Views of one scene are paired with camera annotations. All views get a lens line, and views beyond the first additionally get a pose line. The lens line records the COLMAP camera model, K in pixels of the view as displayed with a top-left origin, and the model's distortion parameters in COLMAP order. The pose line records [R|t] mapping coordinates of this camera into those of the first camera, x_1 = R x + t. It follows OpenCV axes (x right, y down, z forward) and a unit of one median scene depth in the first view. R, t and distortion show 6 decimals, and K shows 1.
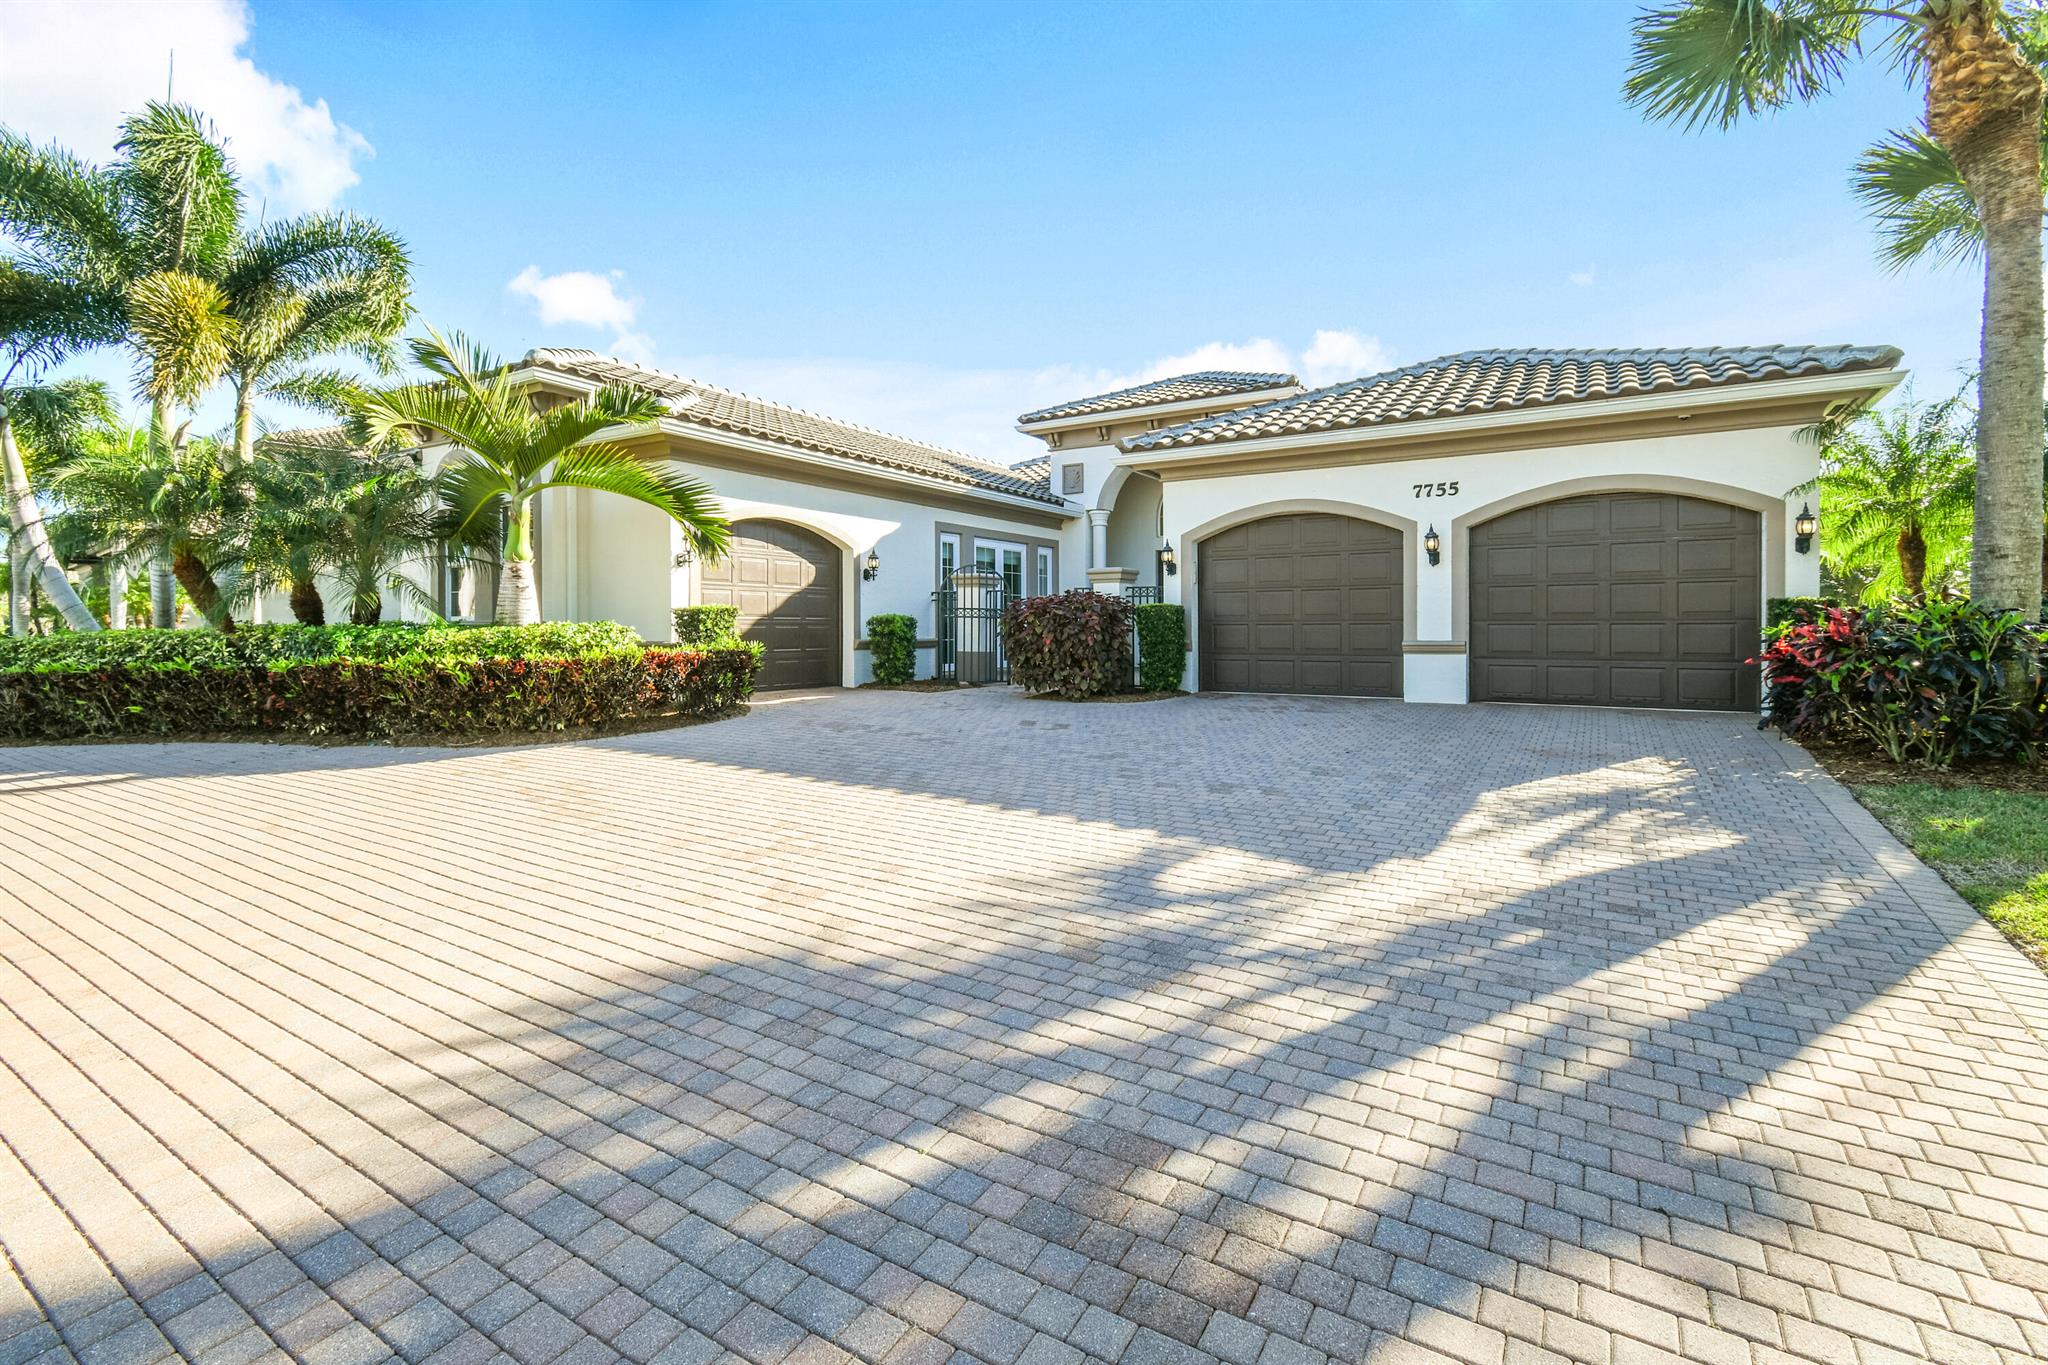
lens RADIAL K [[897.6, 0, 1017.5], [0, 897.6, 664.6], [0, 0, 1]] dist [0.004197, 0.000012]
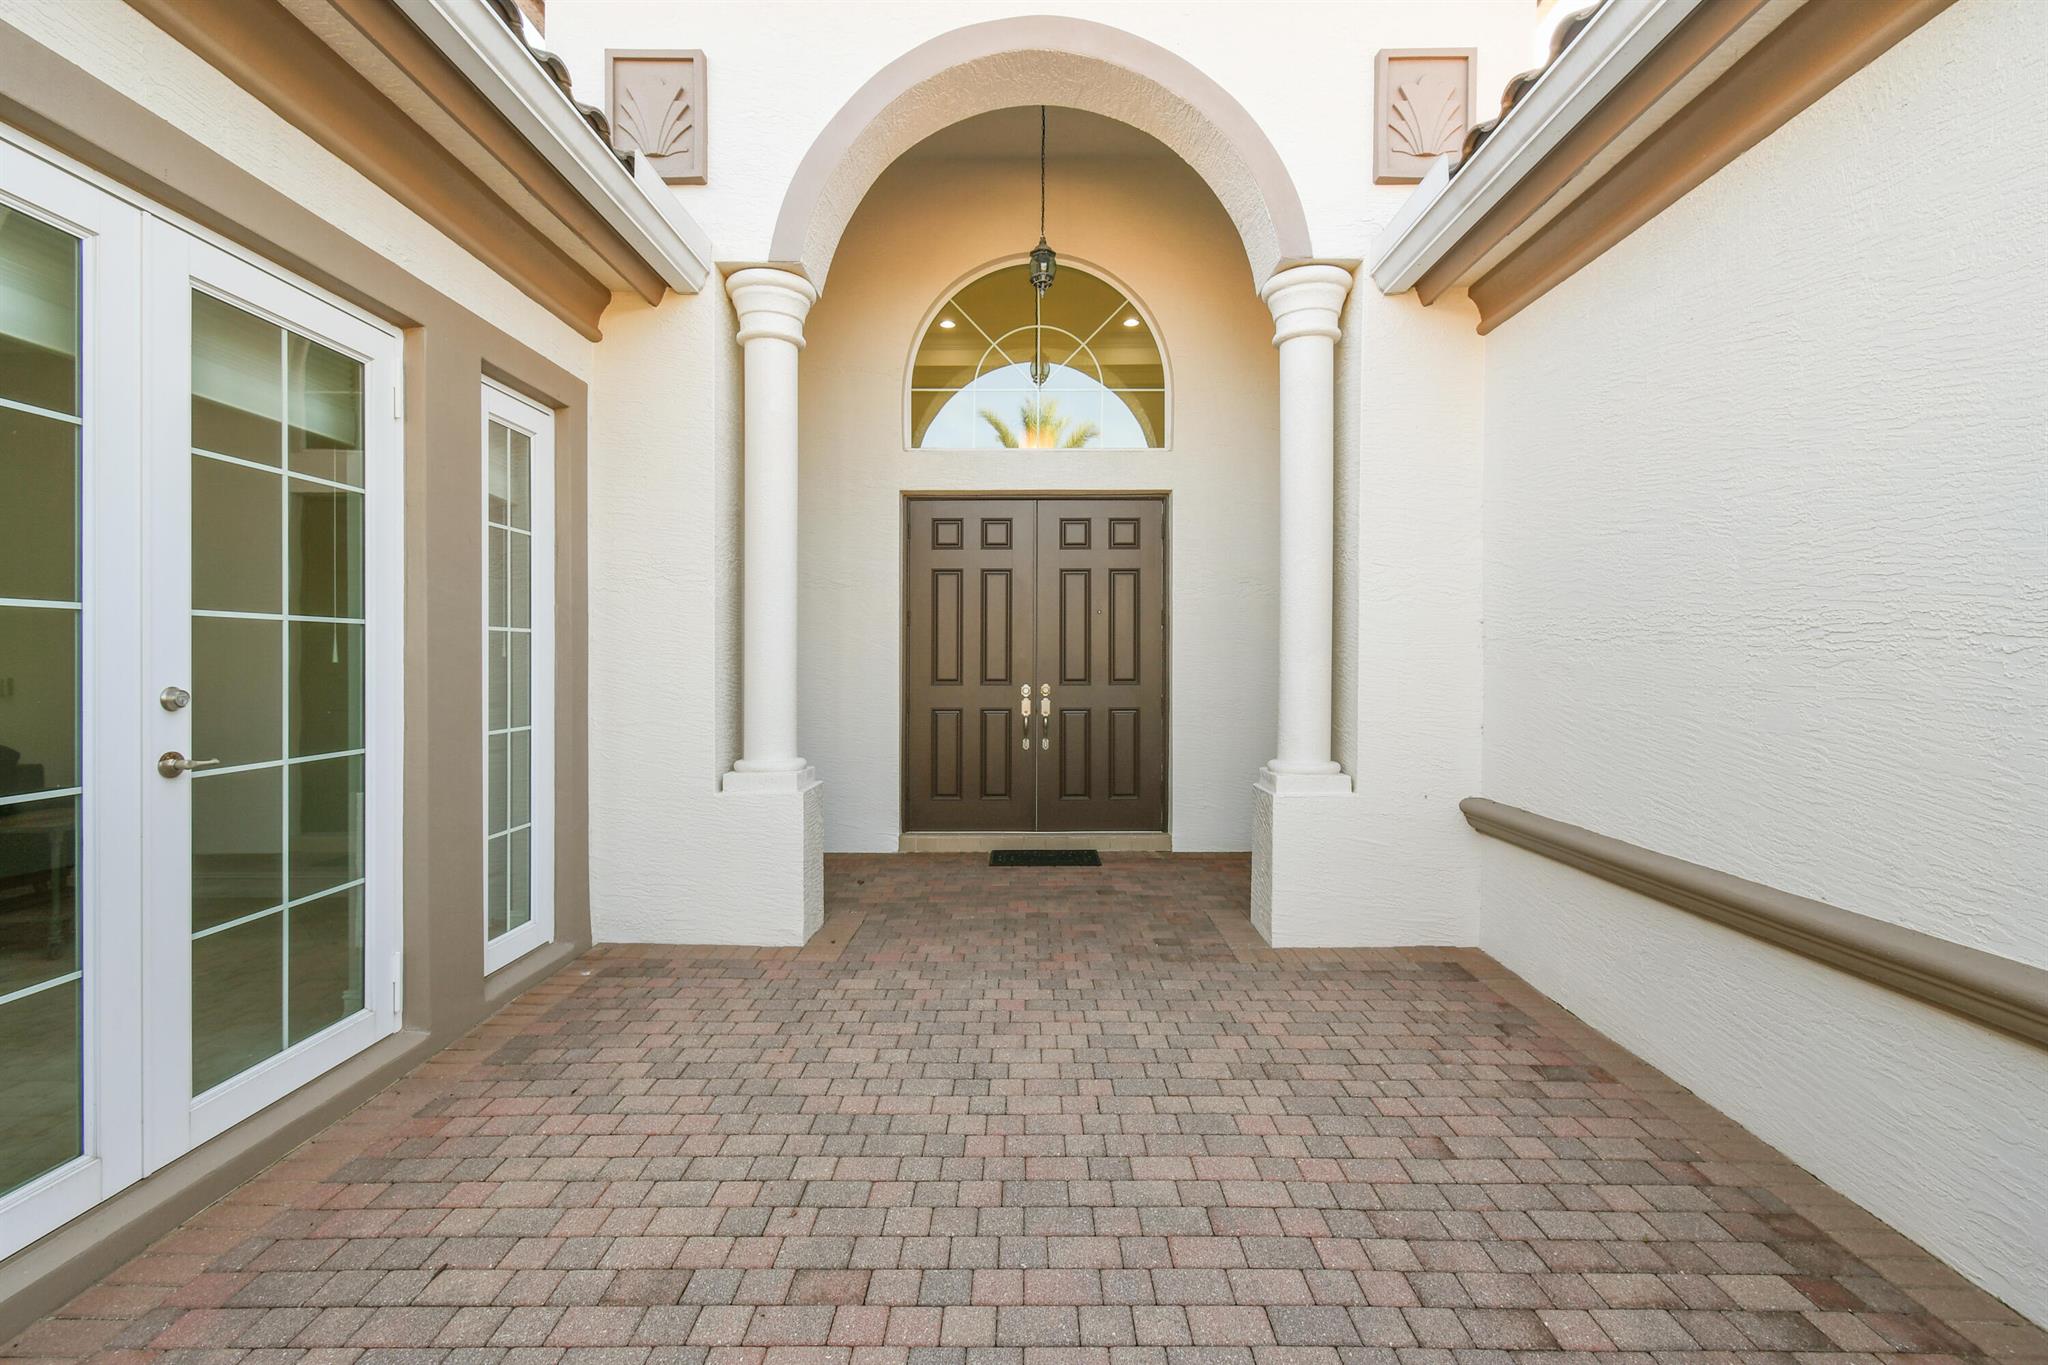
lens RADIAL K [[916.4, 0, 986.9], [0, 916.4, 689.0], [0, 0, 1]] dist [-0.000490, -0.000160]
pose [[0.865591, -0.008384, 0.500681, 0.023820], [0.012750, 0.999905, -0.005299, -0.088755], [-0.500589, 0.010970, 0.865616, 1.123184]]
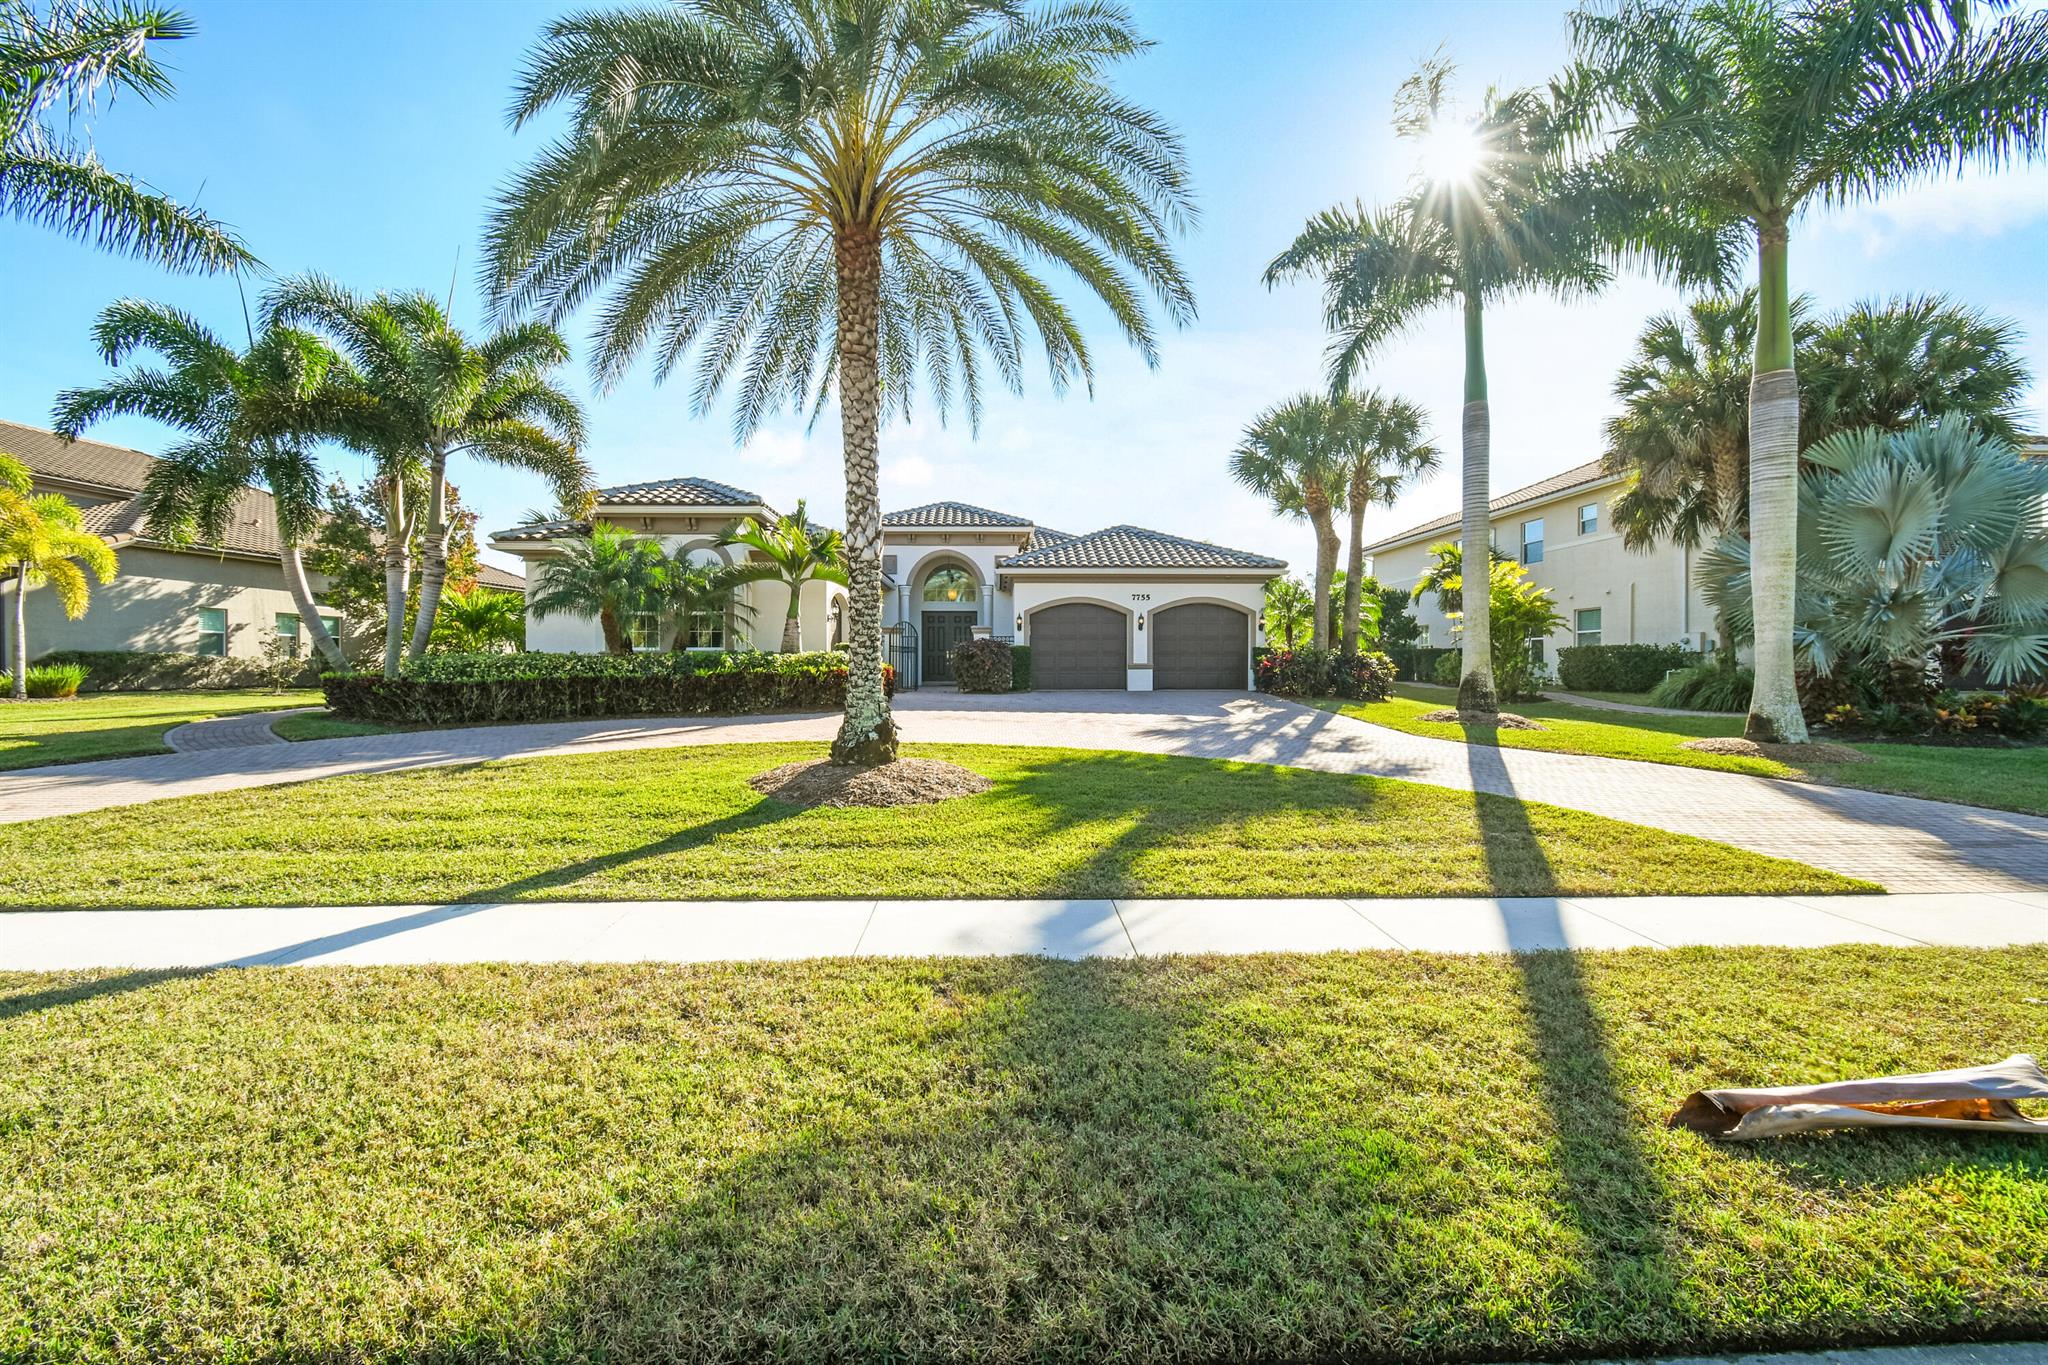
lens RADIAL K [[873.5, 0, 1024.0], [0, 873.5, 682.5], [0, 0, 1]] dist [-0.000706, -0.000074]
pose [[0.834167, -0.008509, 0.551446, -0.865037], [0.022691, 0.999564, -0.018901, 0.049186], [-0.551044, 0.028280, 0.833997, -0.587462]]
